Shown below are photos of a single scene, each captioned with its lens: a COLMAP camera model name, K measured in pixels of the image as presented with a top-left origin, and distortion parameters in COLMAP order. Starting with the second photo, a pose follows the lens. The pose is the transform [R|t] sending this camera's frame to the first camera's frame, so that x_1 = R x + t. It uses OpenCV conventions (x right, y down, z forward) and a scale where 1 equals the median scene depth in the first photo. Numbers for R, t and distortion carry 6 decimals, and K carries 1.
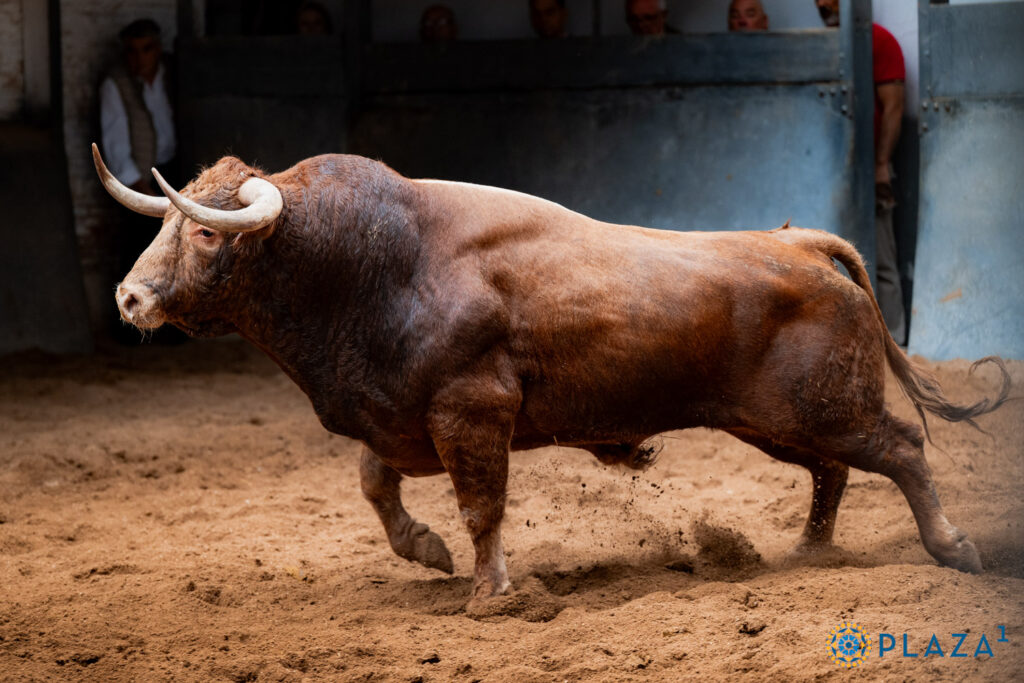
lens RADIAL K [[3371.3, 0, 513.7], [0, 3371.3, 336.1], [0, 0, 1]] dist [0.478318, 0.000000]
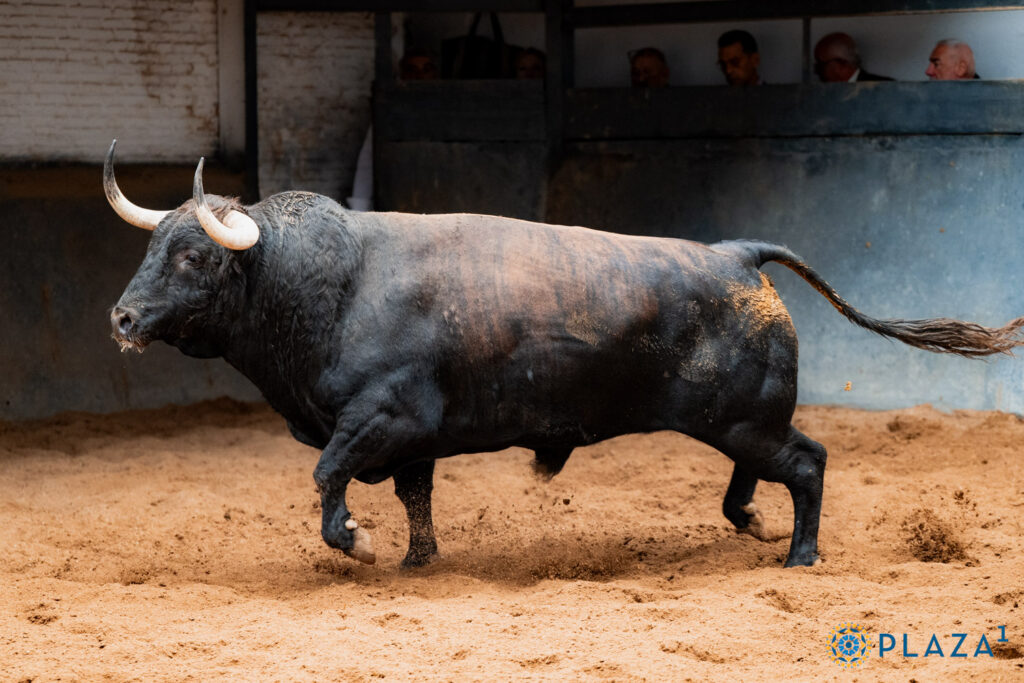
lens RADIAL K [[2964.2, 0, 441.2], [0, 2964.2, 279.3], [0, 0, 1]] dist [0.316431, 0.000000]
pose [[0.999825, 0.012968, 0.013482, -0.090694], [-0.012658, 0.999659, -0.022822, -0.011576], [-0.013774, 0.022647, 0.999649, 0.148445]]
